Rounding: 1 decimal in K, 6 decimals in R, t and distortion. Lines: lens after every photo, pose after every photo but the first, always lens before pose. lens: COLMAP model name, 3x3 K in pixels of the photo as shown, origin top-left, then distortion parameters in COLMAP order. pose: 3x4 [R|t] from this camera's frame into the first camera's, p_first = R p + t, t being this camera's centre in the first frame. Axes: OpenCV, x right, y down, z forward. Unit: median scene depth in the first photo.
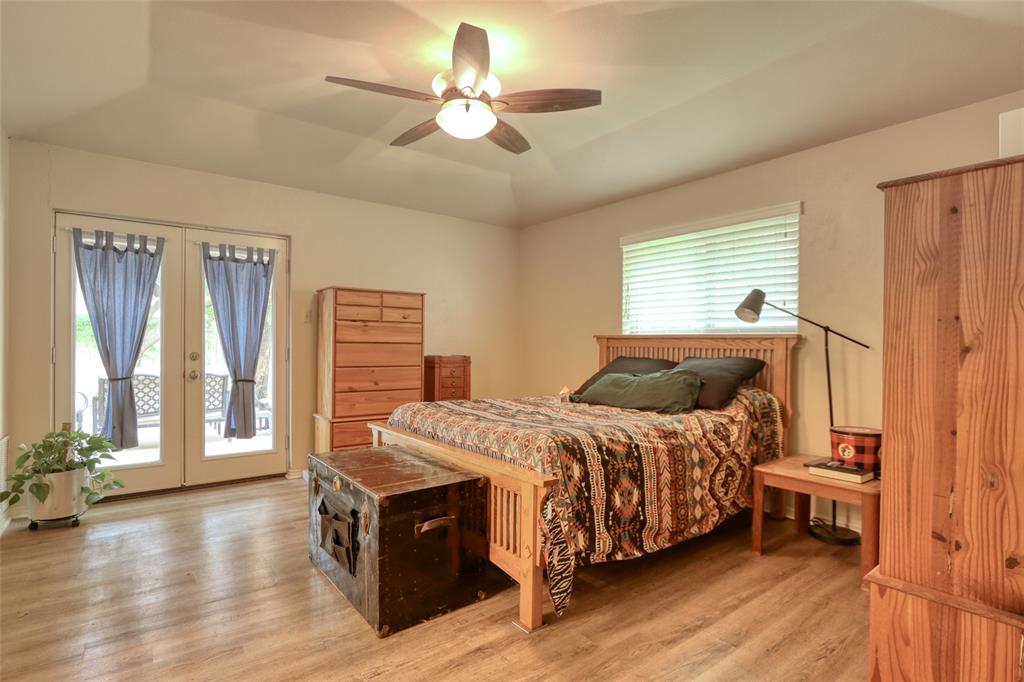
lens RADIAL K [[509.4, 0, 514.1], [0, 509.4, 348.4], [0, 0, 1]] dist [-0.015316, 0.002283]
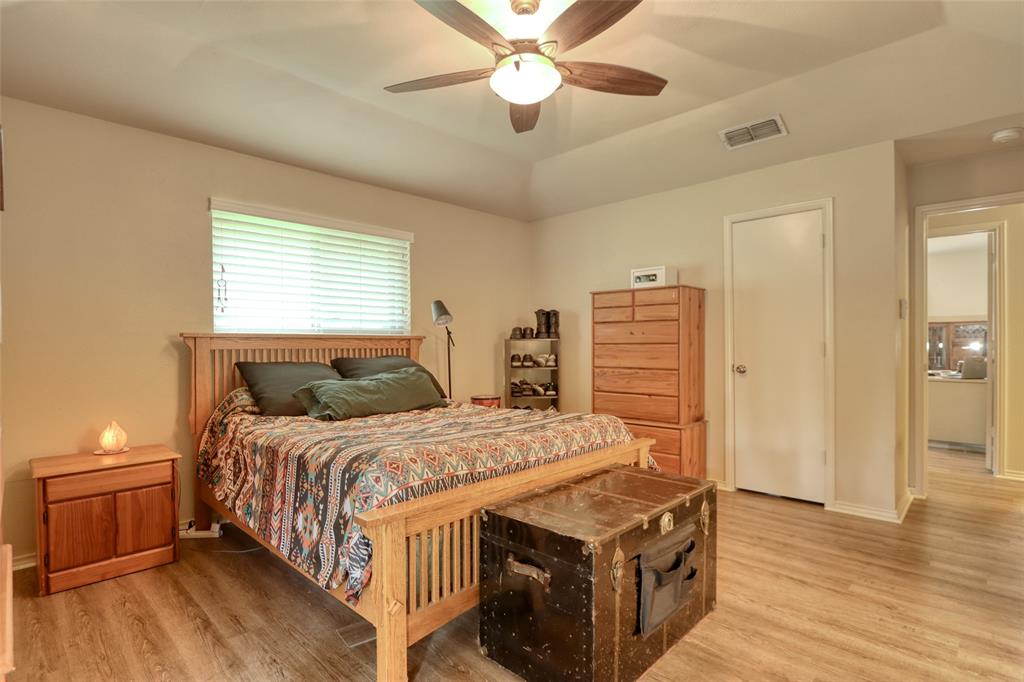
lens RADIAL K [[509.4, 0, 514.1], [0, 509.4, 348.4], [0, 0, 1]] dist [-0.015316, 0.002283]
pose [[-0.151173, -0.016058, 0.988377, -0.736066], [0.012590, 0.999756, 0.018168, -0.016265], [-0.988427, 0.015190, -0.150934, 0.905784]]
